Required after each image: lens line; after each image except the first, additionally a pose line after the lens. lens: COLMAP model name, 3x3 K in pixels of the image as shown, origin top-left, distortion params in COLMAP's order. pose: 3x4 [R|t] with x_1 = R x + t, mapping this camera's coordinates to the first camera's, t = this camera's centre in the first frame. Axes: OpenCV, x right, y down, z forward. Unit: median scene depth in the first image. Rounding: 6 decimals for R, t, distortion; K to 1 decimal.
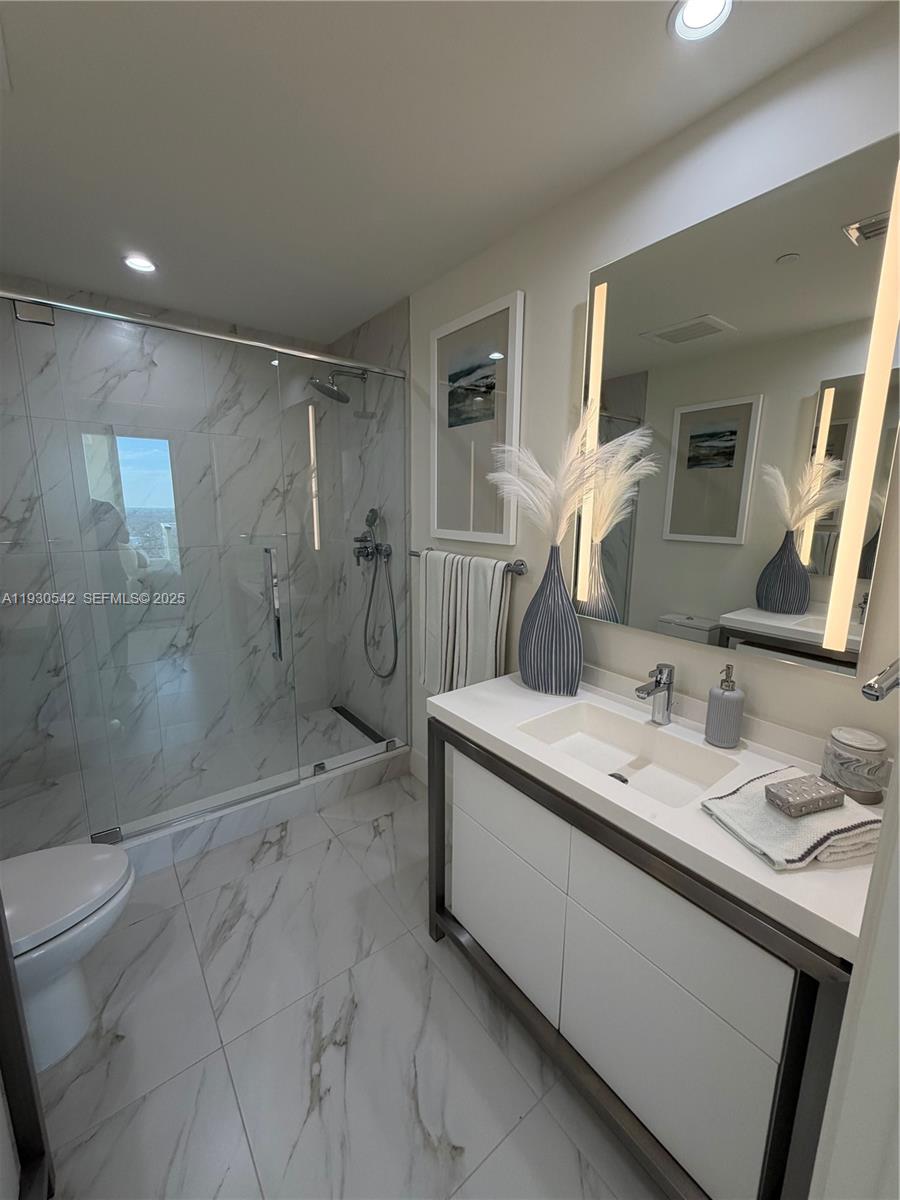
lens RADIAL K [[478.8, 0, 449.8], [0, 478.8, 597.8], [0, 0, 1]] dist [-0.001337, 0.000298]
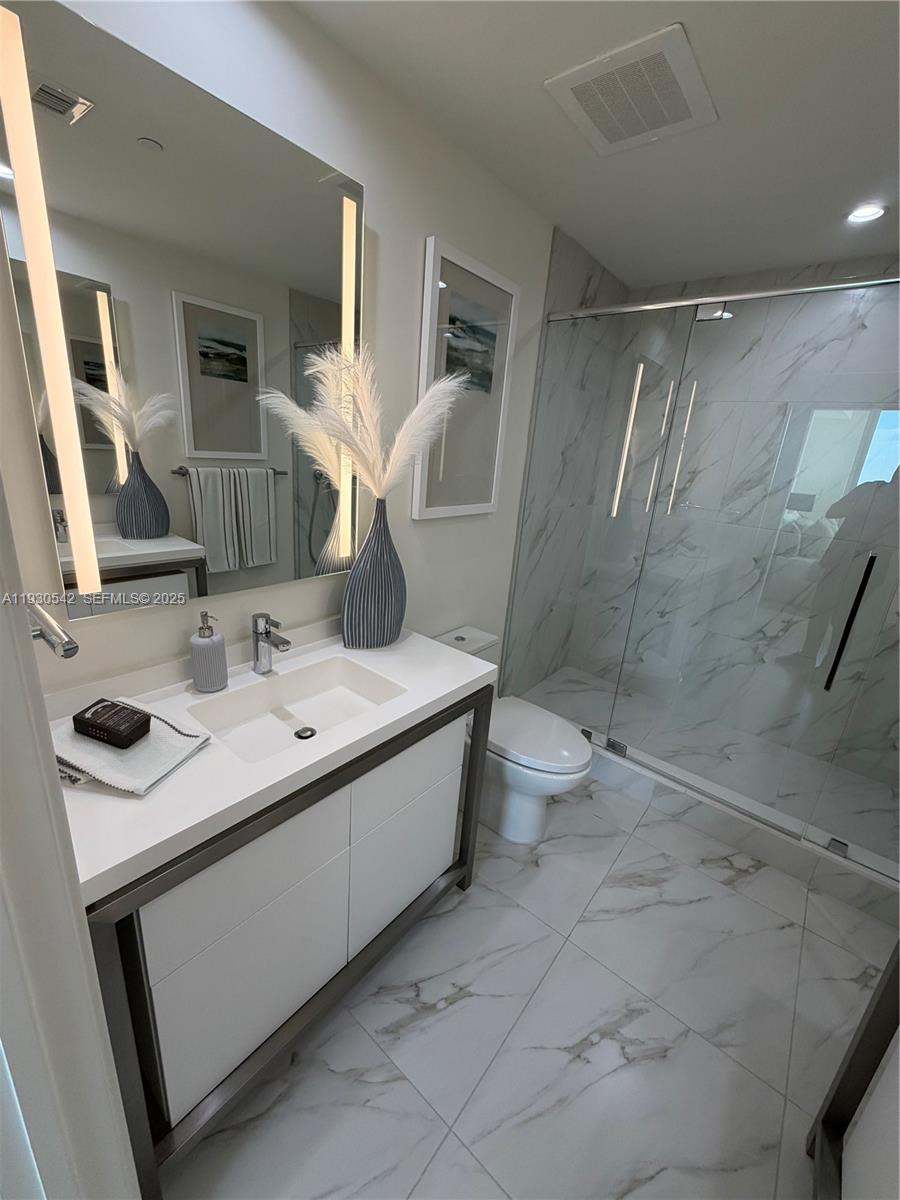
lens RADIAL K [[478.8, 0, 449.8], [0, 478.8, 597.8], [0, 0, 1]] dist [-0.001337, 0.000298]
pose [[0.230150, 0.300357, -0.925644, 0.230620], [-0.256342, 0.936297, 0.240077, -0.053044], [0.938786, 0.182027, 0.292483, 0.165710]]
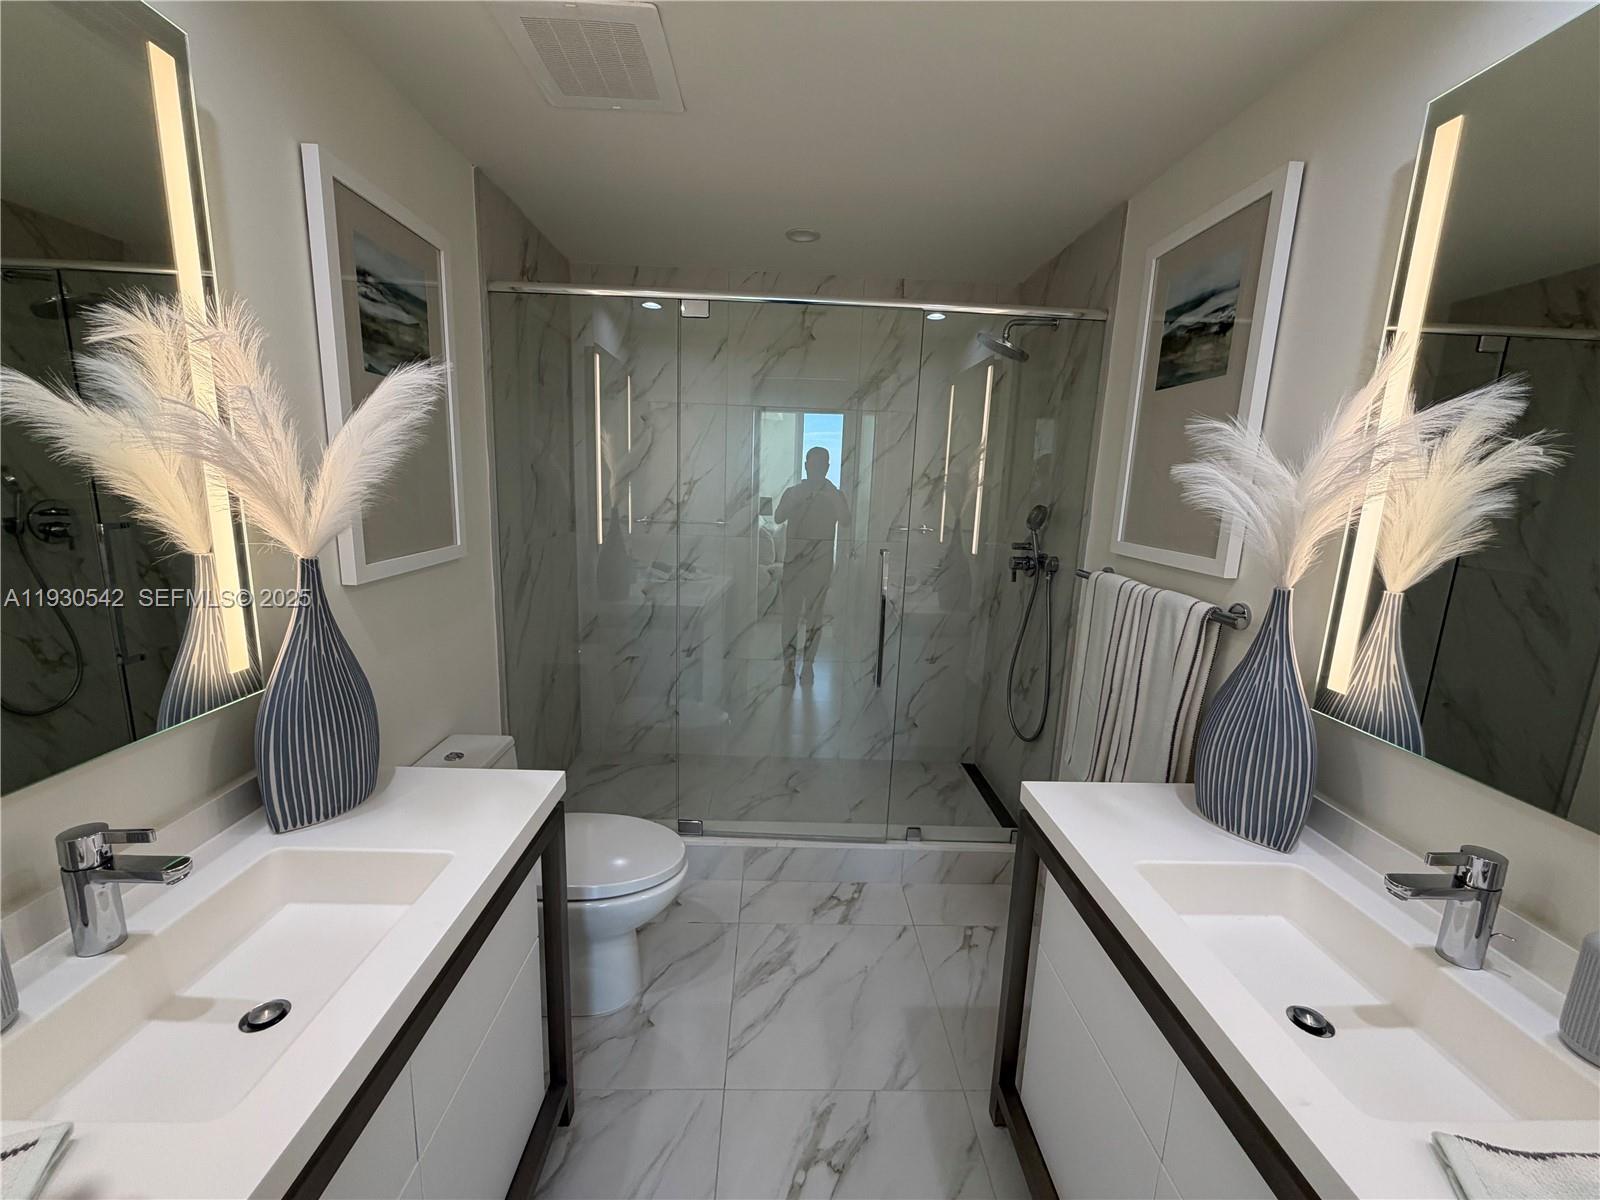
lens RADIAL K [[638.4, 0, 796.8], [0, 638.4, 600.9], [0, 0, 1]] dist [-0.001337, 0.000298]
pose [[0.811121, 0.129452, -0.570373, 0.158389], [-0.139102, 0.989914, 0.026856, -0.028136], [0.568097, 0.057557, 0.820947, 0.018377]]
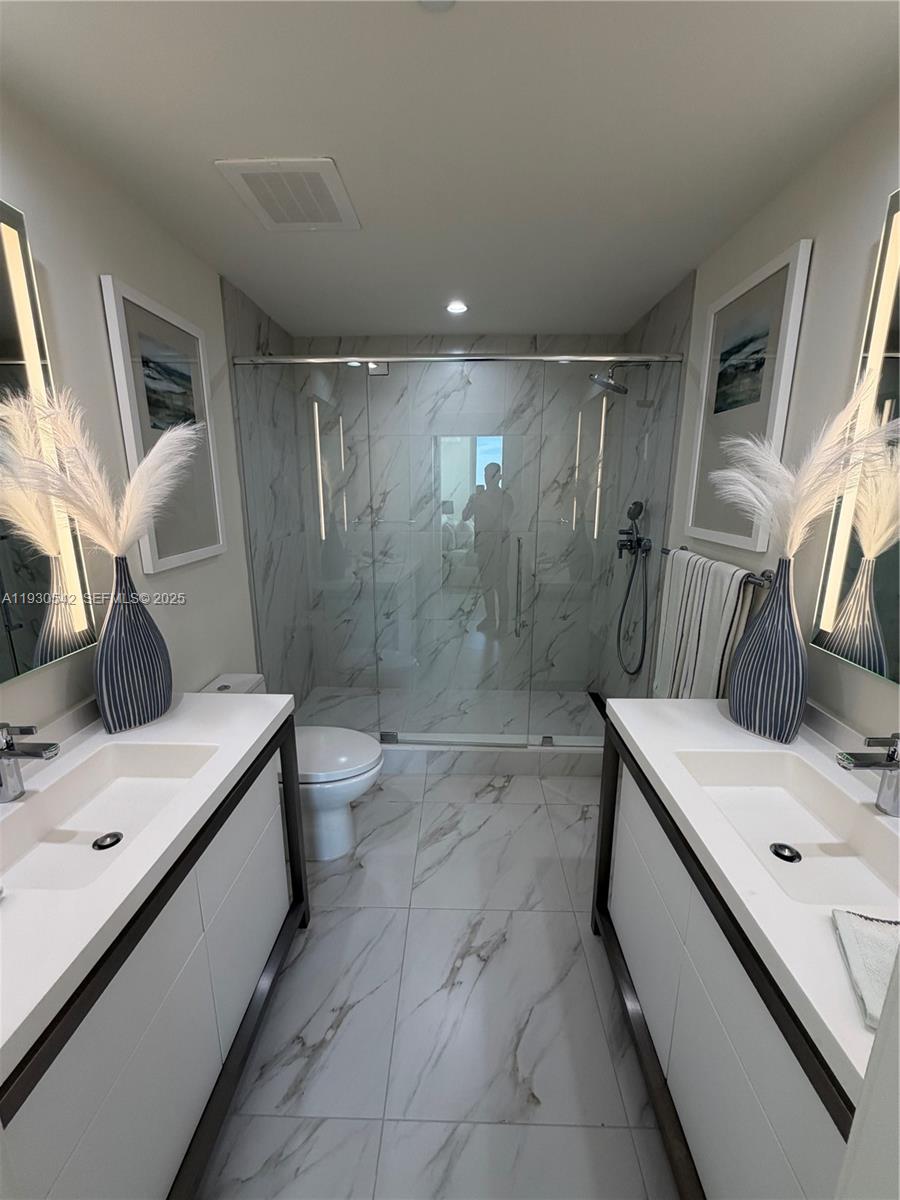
lens RADIAL K [[478.8, 0, 449.8], [0, 478.8, 597.8], [0, 0, 1]] dist [-0.001337, 0.000298]
pose [[0.777369, 0.134533, -0.614490, 0.245100], [-0.111309, 0.990866, 0.076122, -0.034612], [0.619118, 0.009224, 0.785244, 0.000257]]
